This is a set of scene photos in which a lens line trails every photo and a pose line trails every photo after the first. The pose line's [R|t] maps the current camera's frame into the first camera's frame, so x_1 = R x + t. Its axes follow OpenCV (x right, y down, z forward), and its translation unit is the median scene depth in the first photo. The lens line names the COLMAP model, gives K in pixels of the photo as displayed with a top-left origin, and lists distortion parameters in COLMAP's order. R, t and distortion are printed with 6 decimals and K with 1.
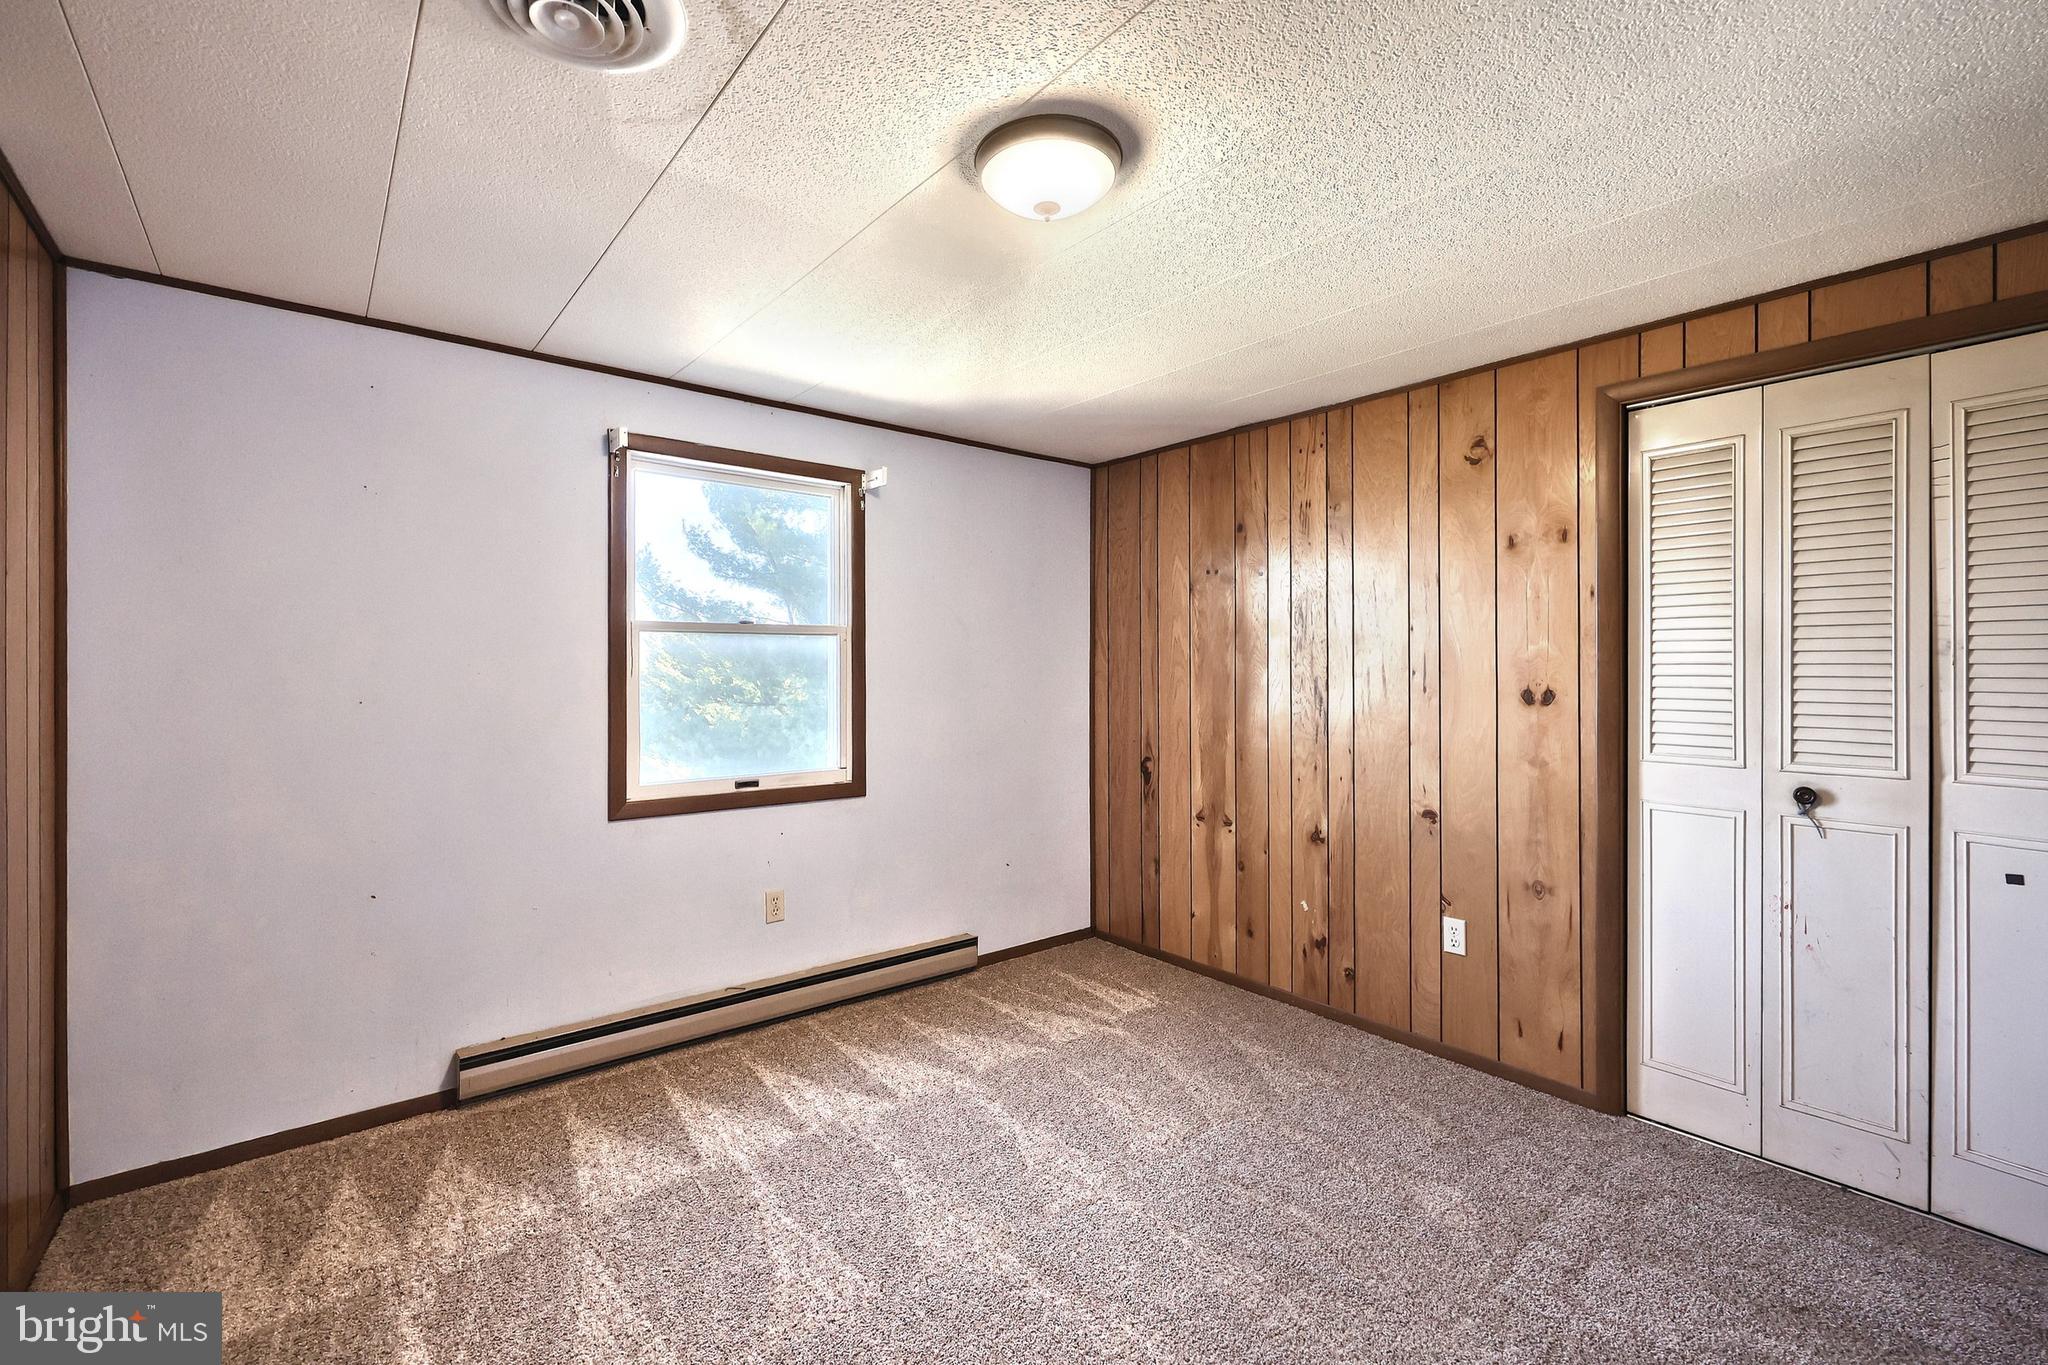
lens RADIAL K [[876.8, 0, 1023.8], [0, 876.8, 667.2], [0, 0, 1]] dist [-0.002668, -0.000336]
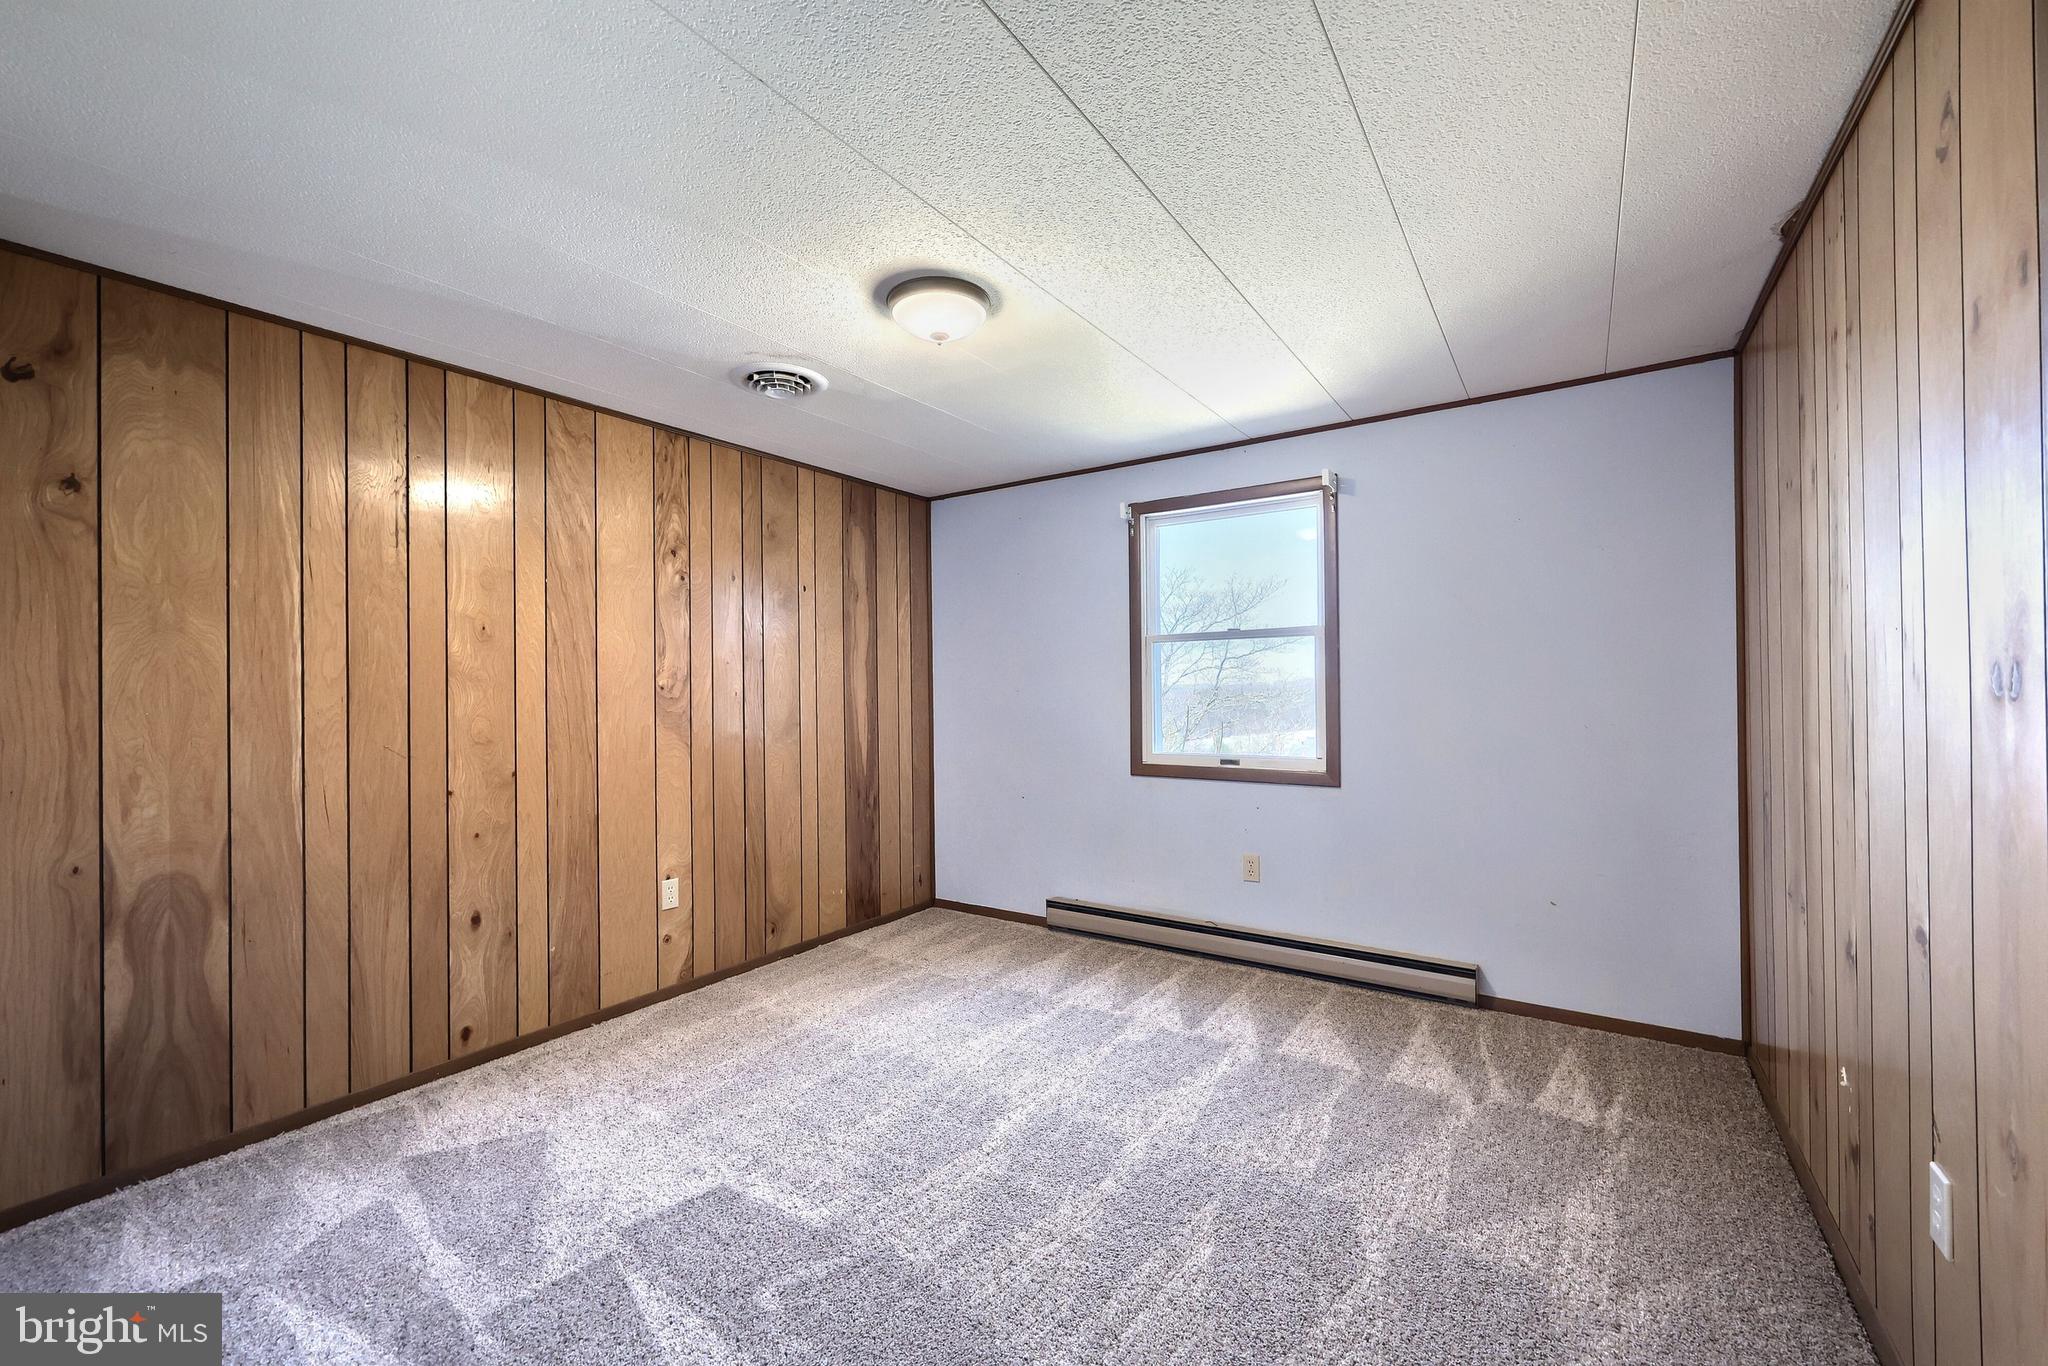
lens RADIAL K [[848.7, 0, 1016.5], [0, 848.7, 685.0], [0, 0, 1]] dist [-0.000629, 0.000082]
pose [[0.268835, -0.008671, -0.963147, 0.753787], [0.012435, 0.999907, -0.005532, 0.029441], [0.963106, -0.010490, 0.268918, 0.402604]]
